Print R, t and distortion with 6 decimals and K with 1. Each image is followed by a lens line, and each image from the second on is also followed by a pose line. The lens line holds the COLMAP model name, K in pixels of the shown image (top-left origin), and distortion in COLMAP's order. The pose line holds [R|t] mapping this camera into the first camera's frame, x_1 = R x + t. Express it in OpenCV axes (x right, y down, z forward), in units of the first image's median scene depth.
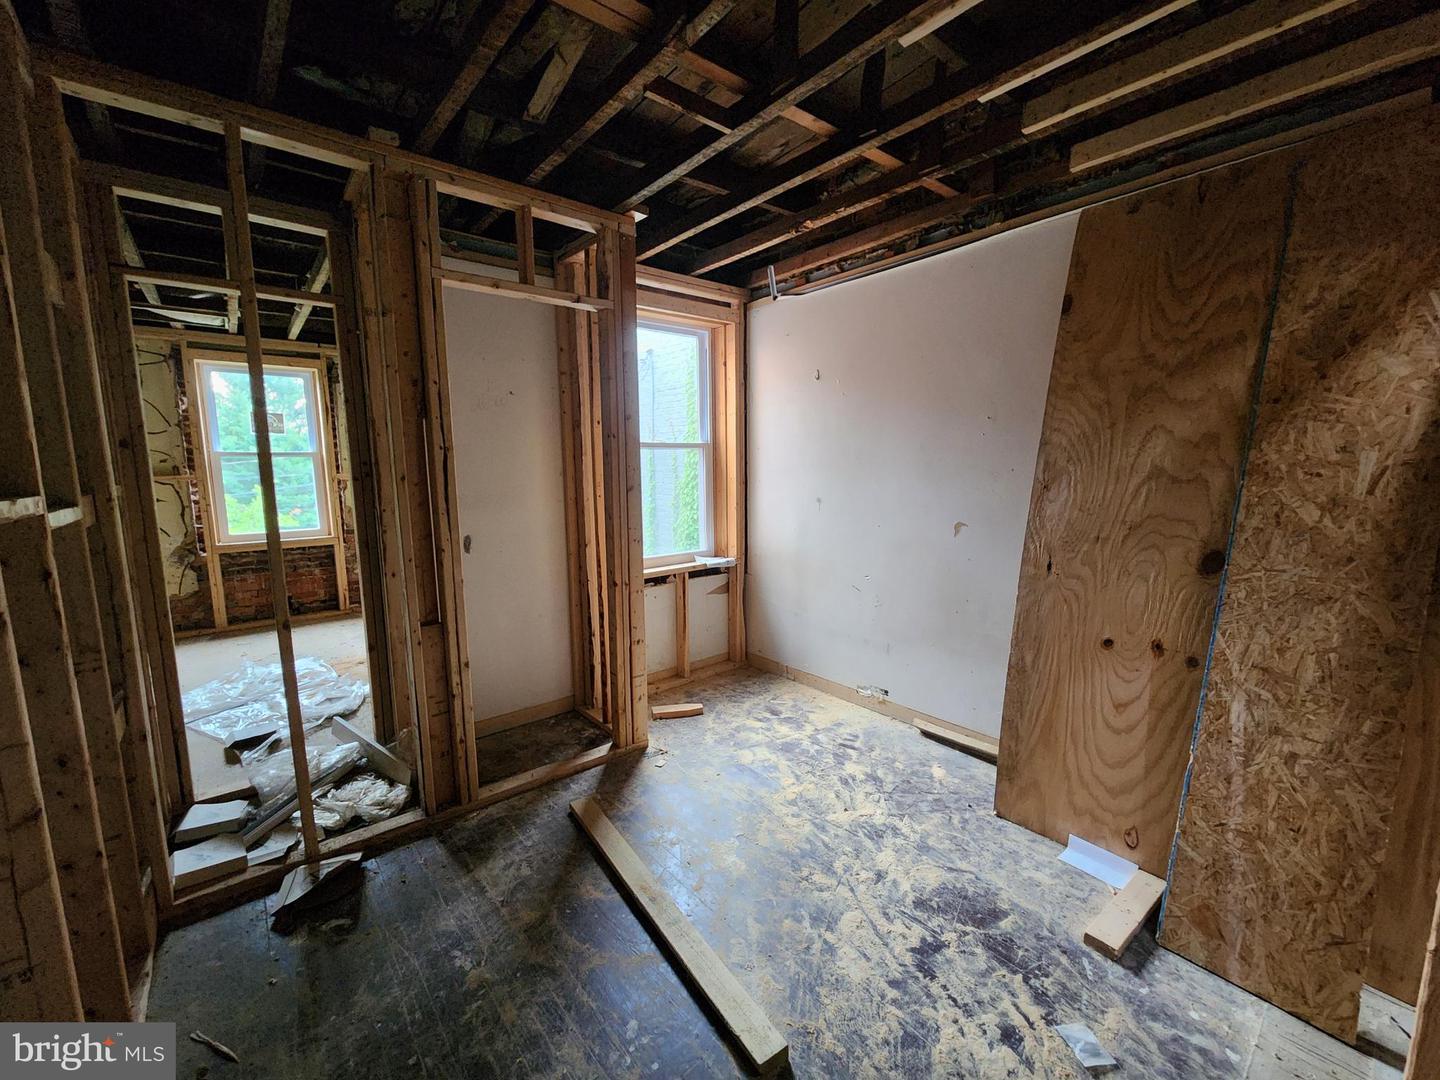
lens RADIAL K [[584.4, 0, 723.8], [0, 584.4, 543.8], [0, 0, 1]] dist [-0.003062, -0.001020]
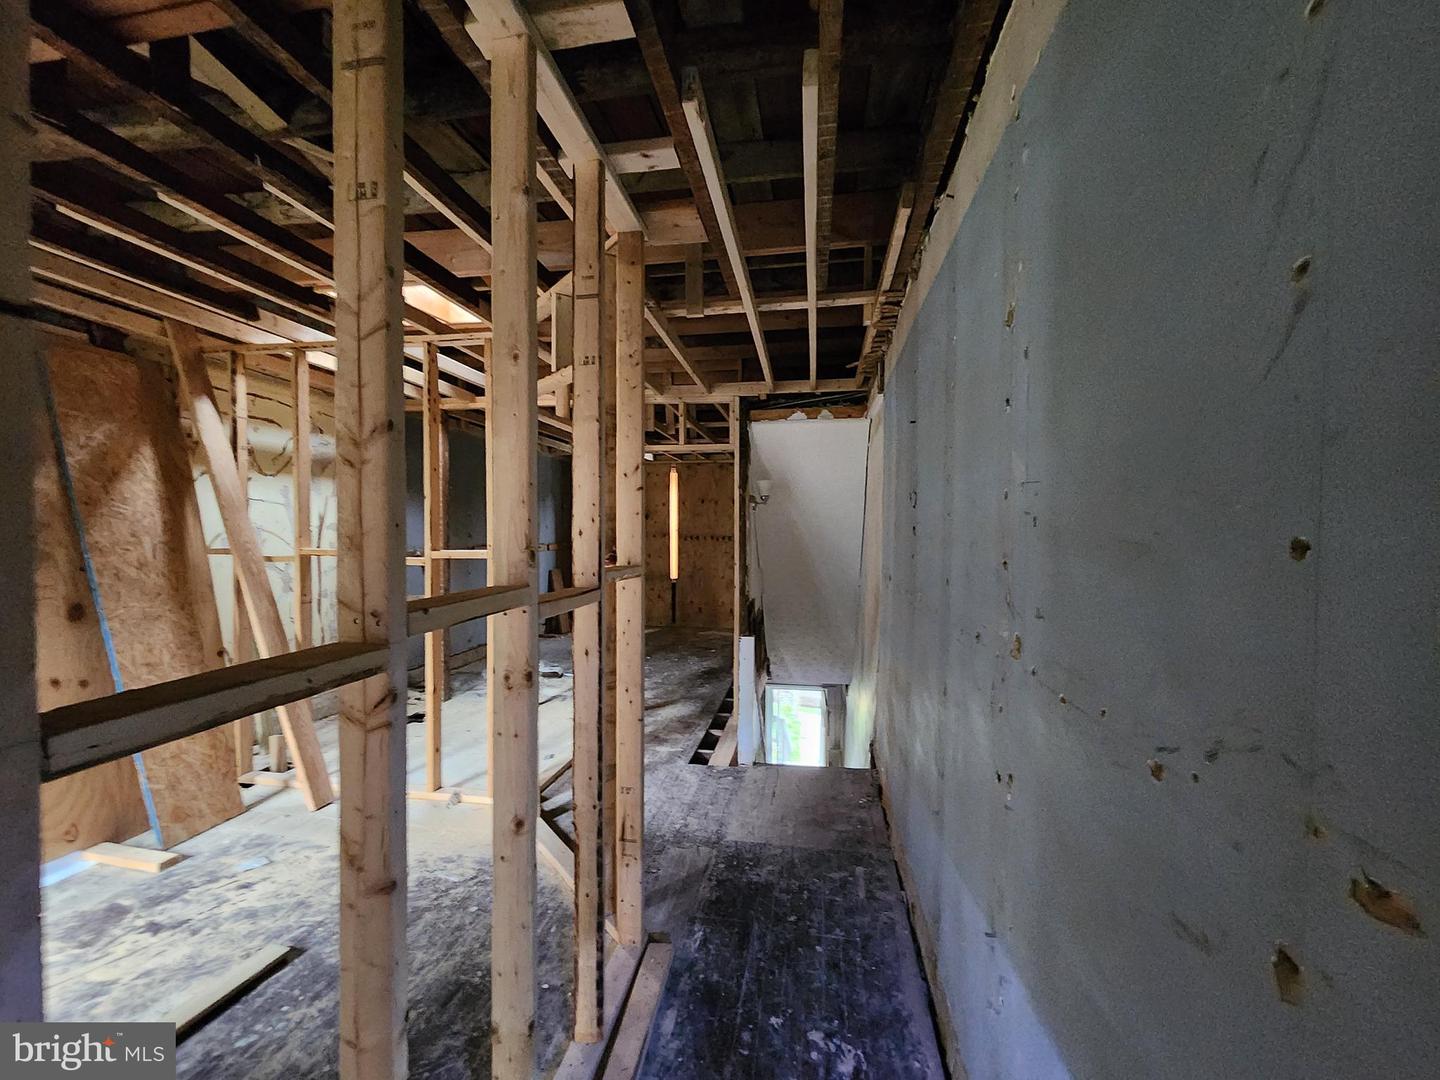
lens RADIAL K [[584.4, 0, 720.2], [0, 584.4, 543.2], [0, 0, 1]] dist [-0.003062, -0.001020]
pose [[-0.652118, -0.010844, 0.758040, -1.244105], [0.104896, 0.988989, 0.104387, -0.116234], [-0.750826, 0.147588, -0.643800, 0.687840]]
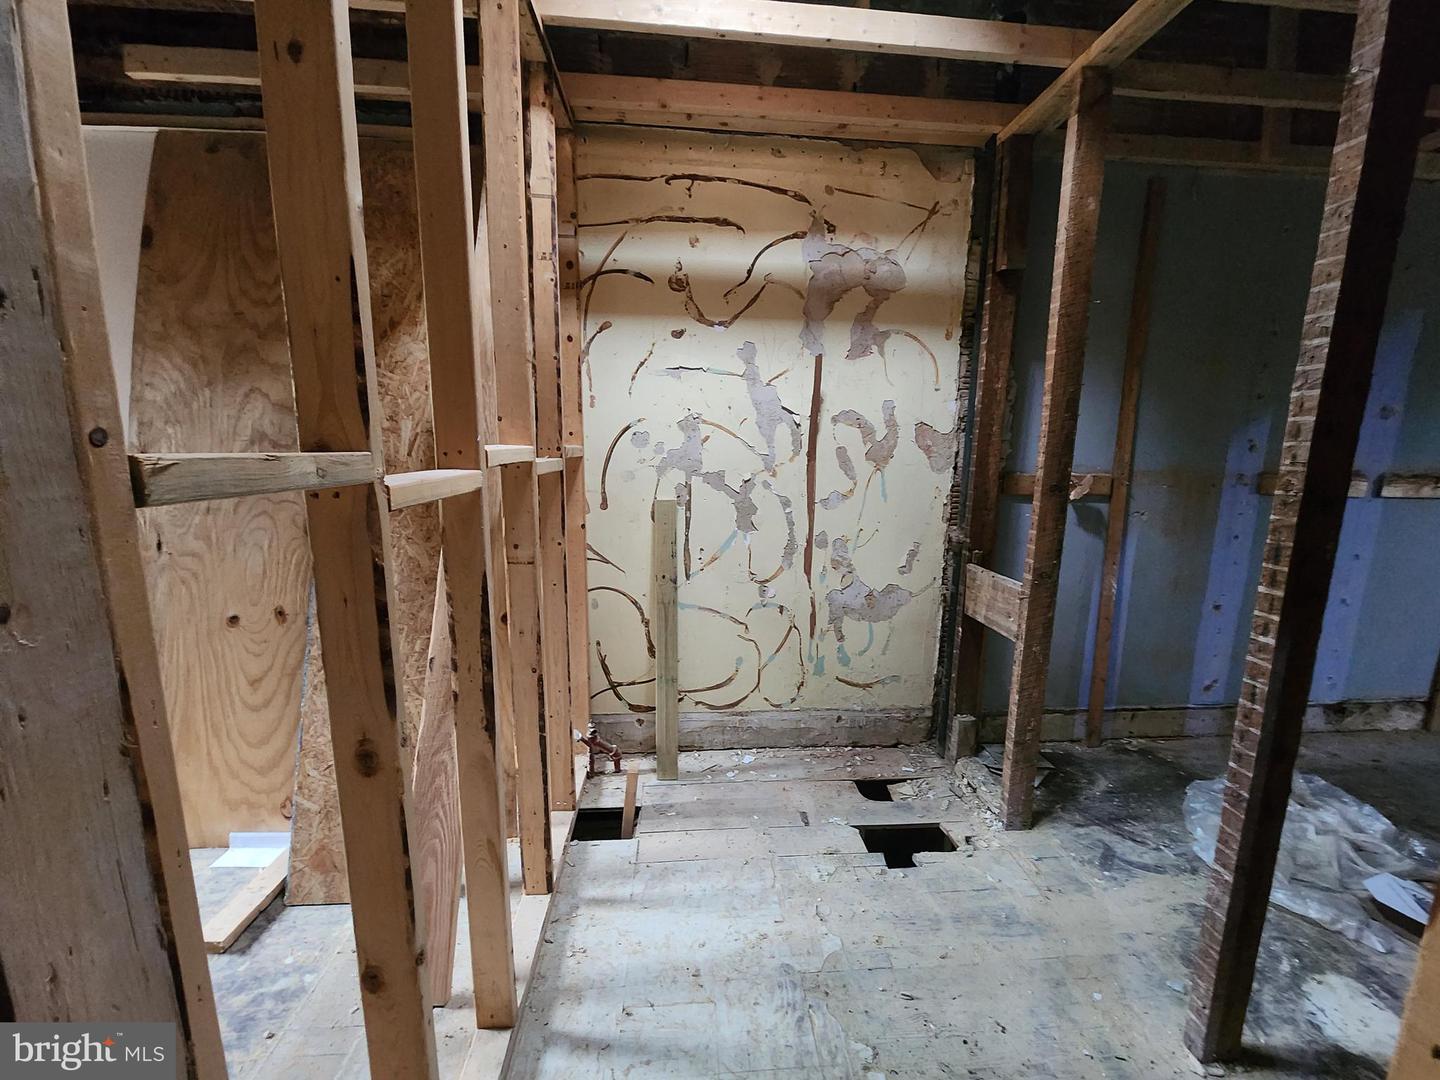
lens RADIAL K [[584.4, 0, 727.9], [0, 584.4, 543.3], [0, 0, 1]] dist [-0.003062, -0.001020]
pose [[0.576304, -0.118999, 0.808525, 0.460064], [0.088922, 0.992599, 0.082709, 0.051118], [-0.812383, 0.024230, 0.582620, -0.231007]]
